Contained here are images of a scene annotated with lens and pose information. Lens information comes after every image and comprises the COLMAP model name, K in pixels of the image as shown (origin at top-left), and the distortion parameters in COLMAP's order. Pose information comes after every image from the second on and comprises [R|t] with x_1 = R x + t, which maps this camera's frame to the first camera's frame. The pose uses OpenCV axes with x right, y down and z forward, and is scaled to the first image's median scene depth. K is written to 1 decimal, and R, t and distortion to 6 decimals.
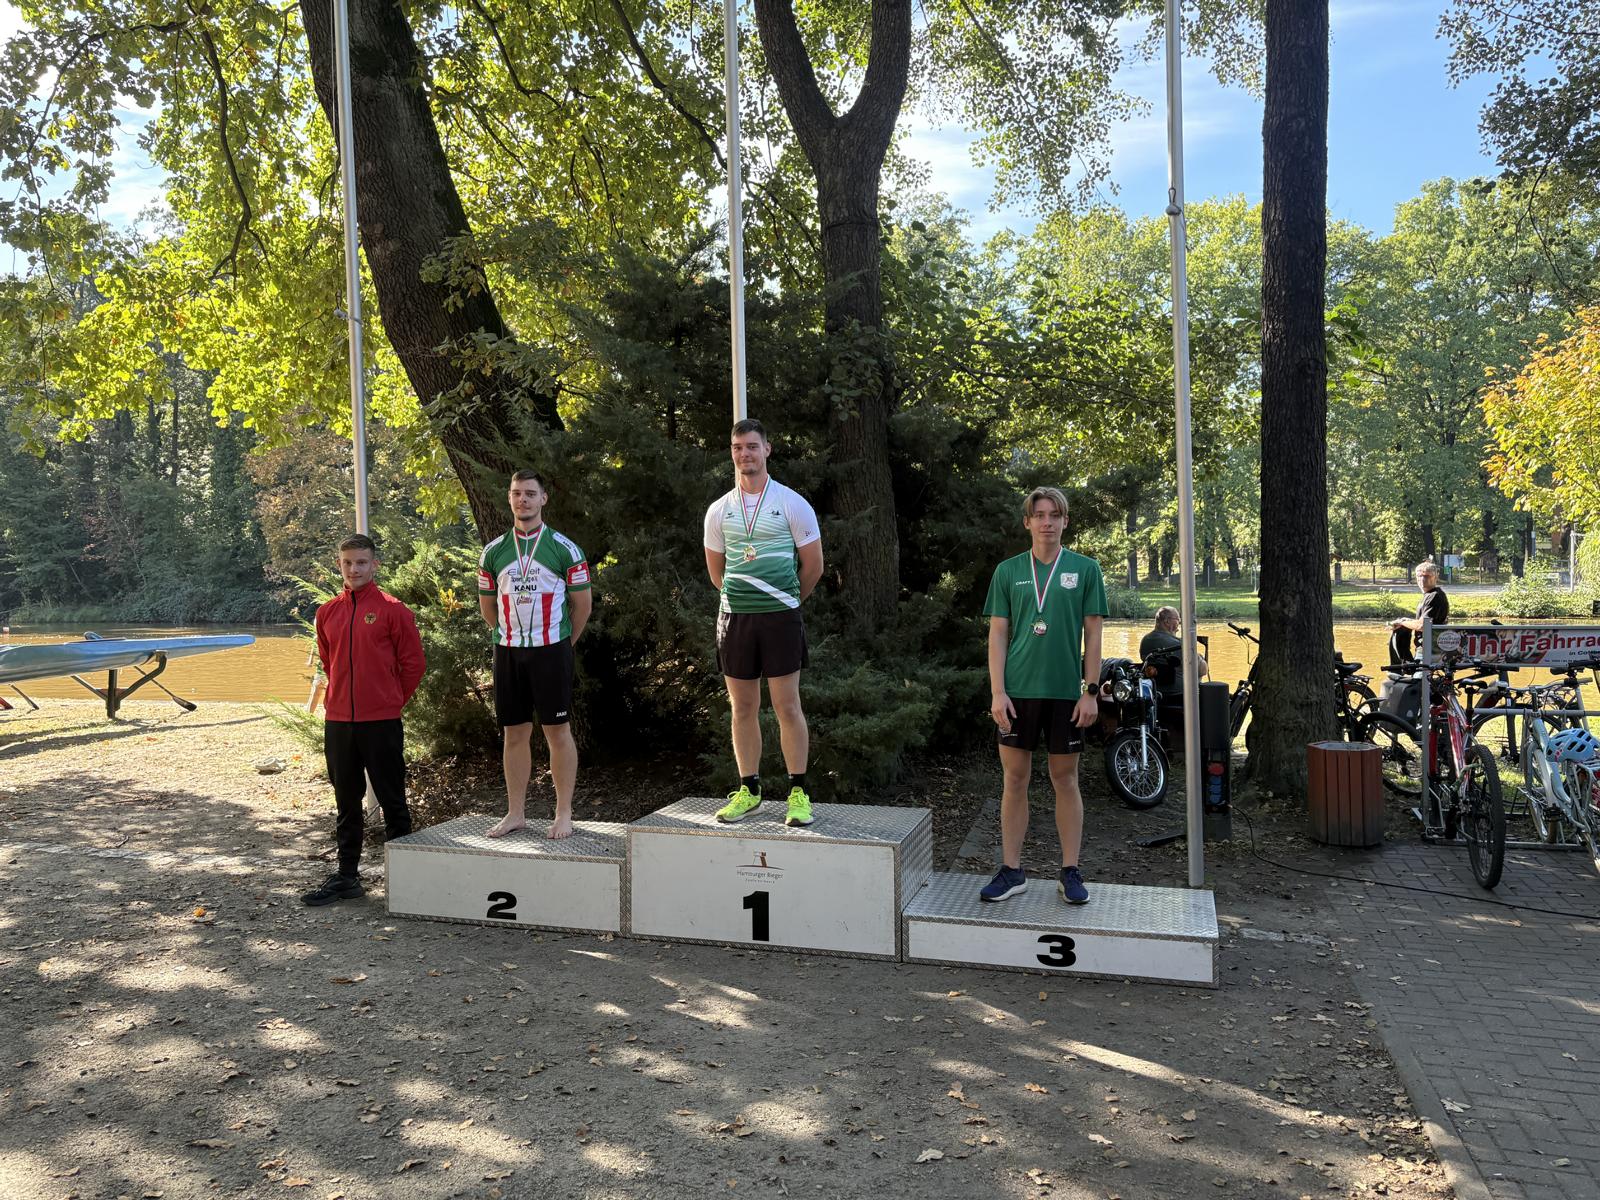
lens RADIAL K [[1217.7, 0, 803.9], [0, 1217.7, 595.4], [0, 0, 1]] dist [0.000464, -0.001884]
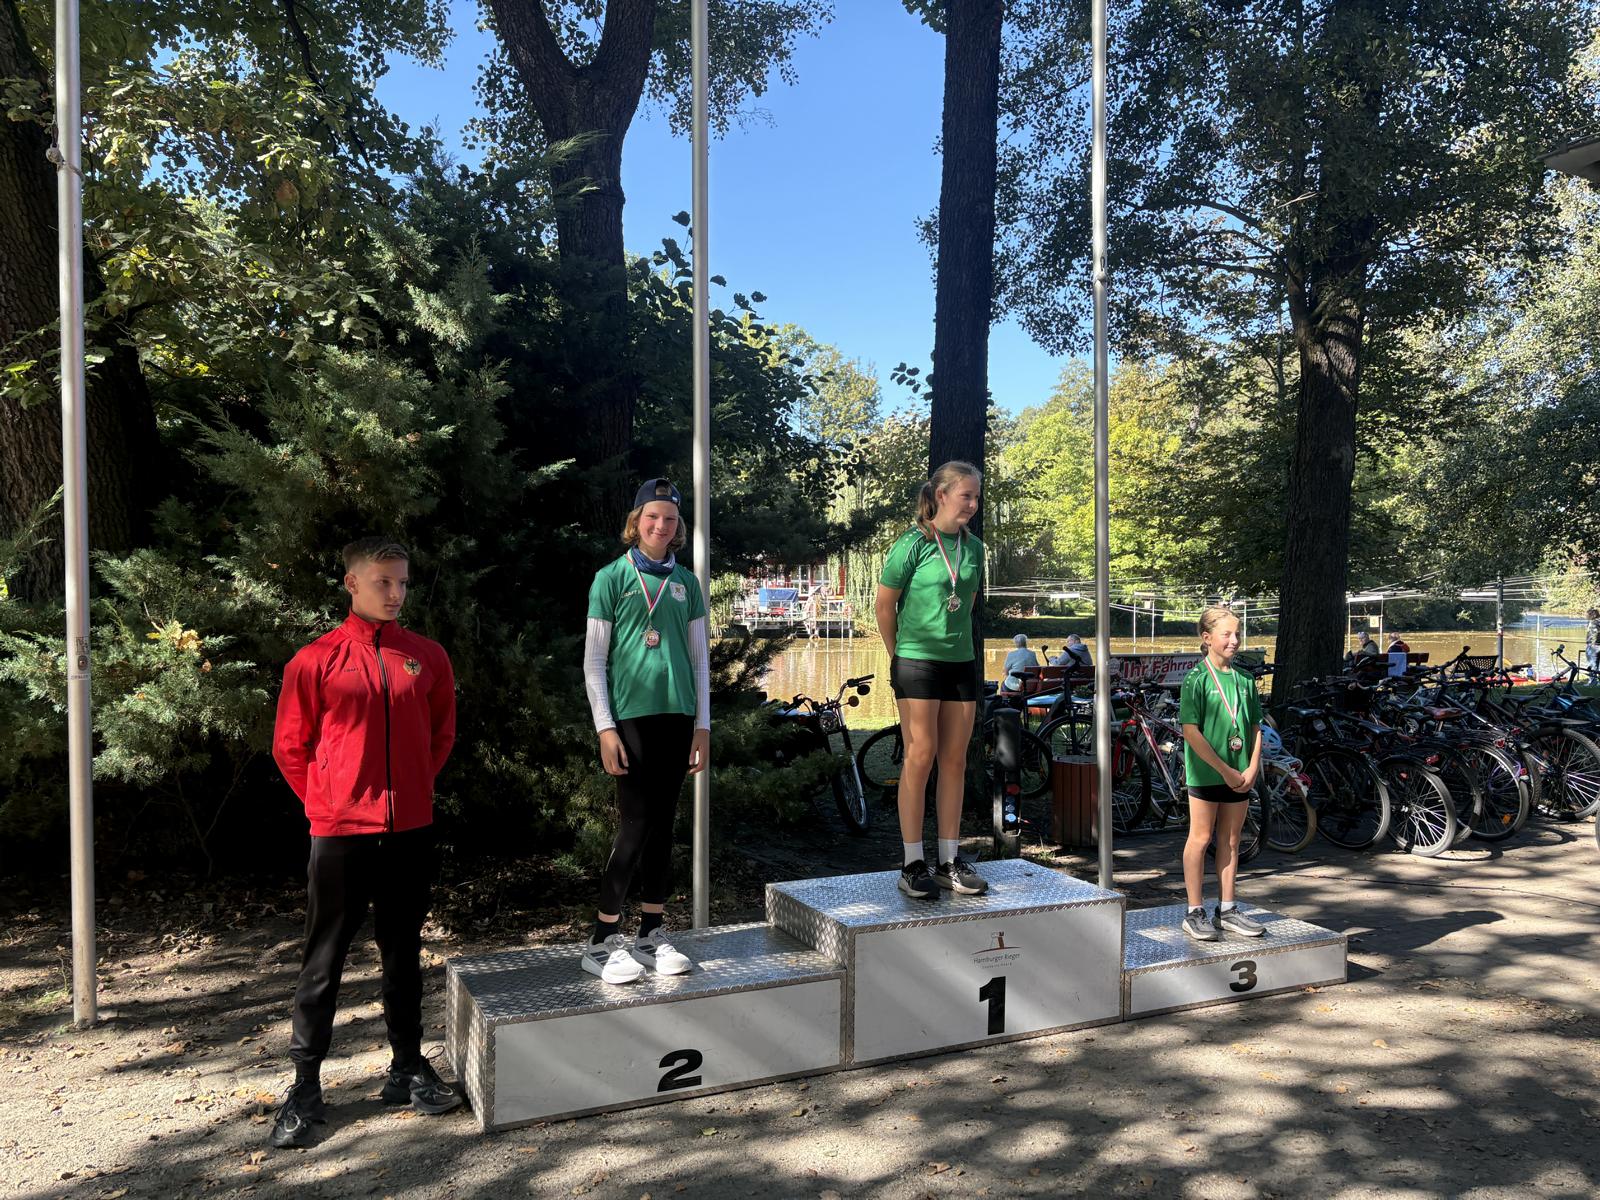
lens RADIAL K [[1212.3, 0, 793.4], [0, 1212.3, 600.1], [0, 0, 1]] dist [0.002248, -0.001598]
pose [[0.737296, 0.016983, 0.675357, -0.353492], [-0.006769, 0.999820, -0.017752, -0.003474], [-0.675536, 0.008517, 0.737278, 0.224322]]
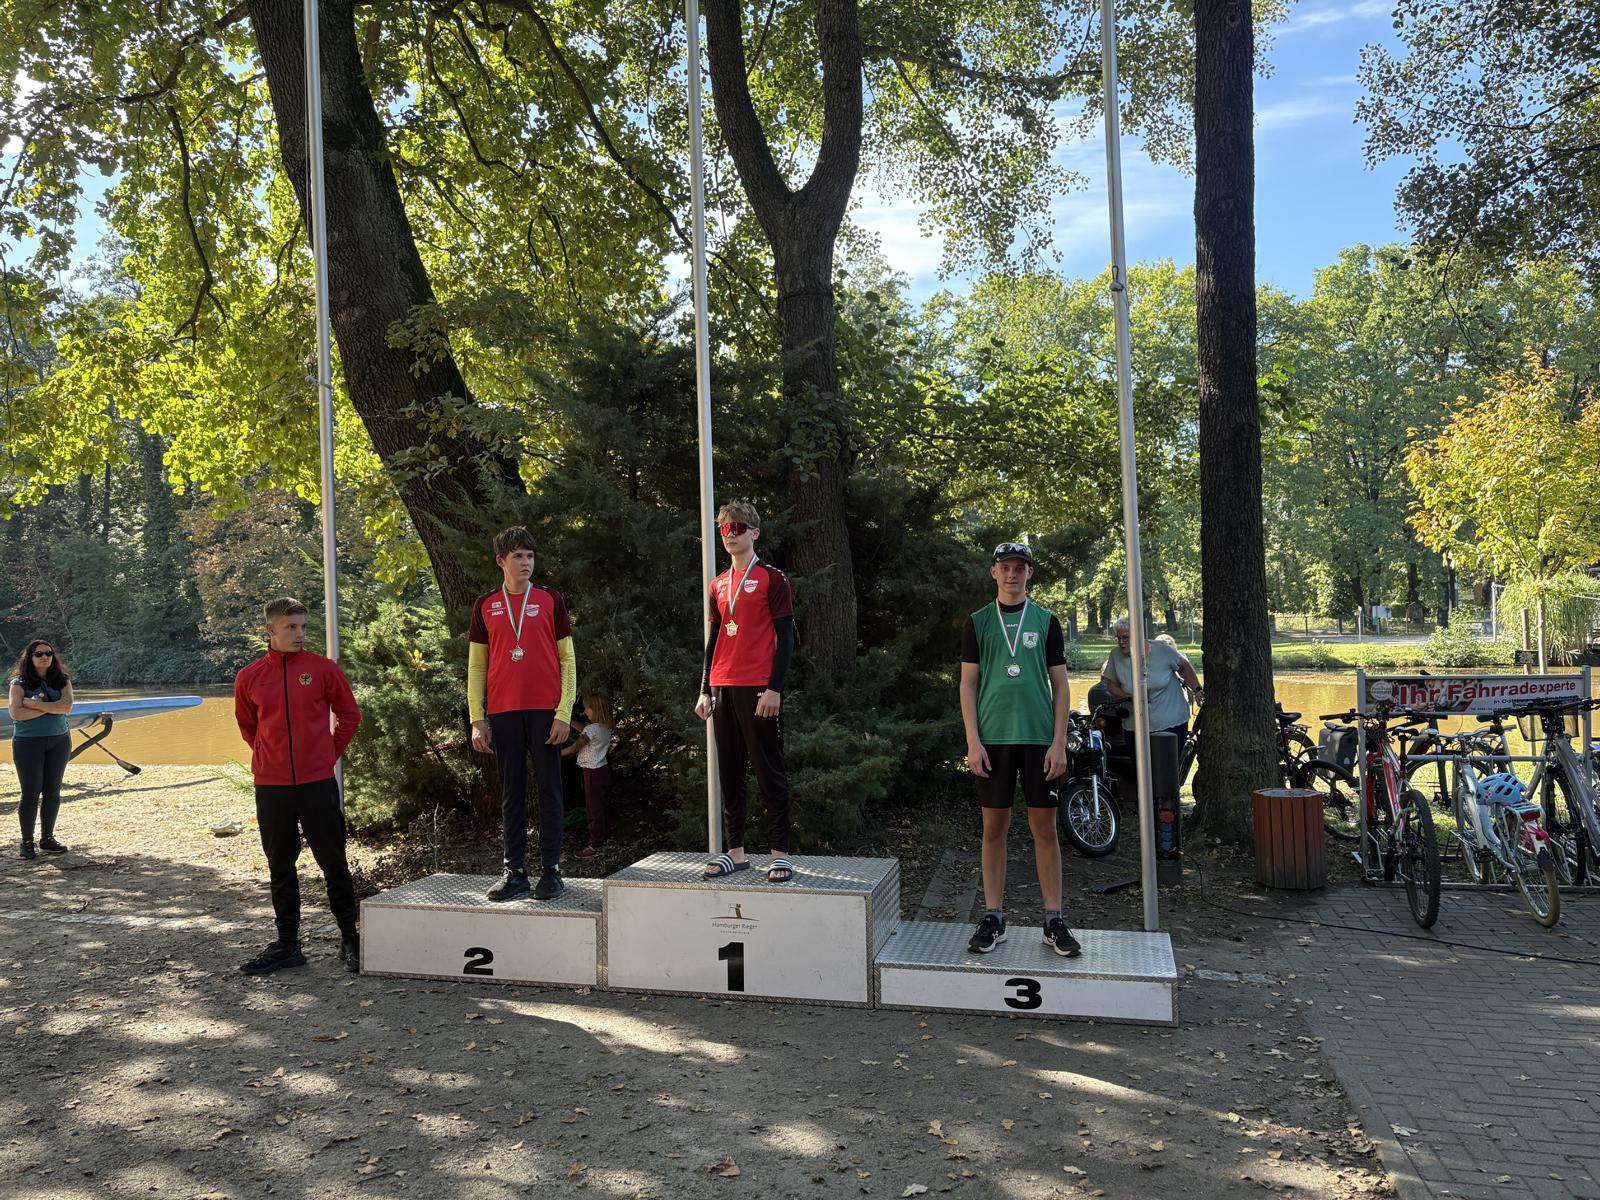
lens RADIAL K [[1214.3, 0, 800.0], [0, 1214.3, 600.0], [0, 0, 1]] dist [0.000093, -0.003184]
pose [[0.999031, -0.006738, 0.043486, -0.011604], [0.008531, 0.999115, -0.041179, -0.001298], [-0.043170, 0.041511, 0.998205, -0.018080]]
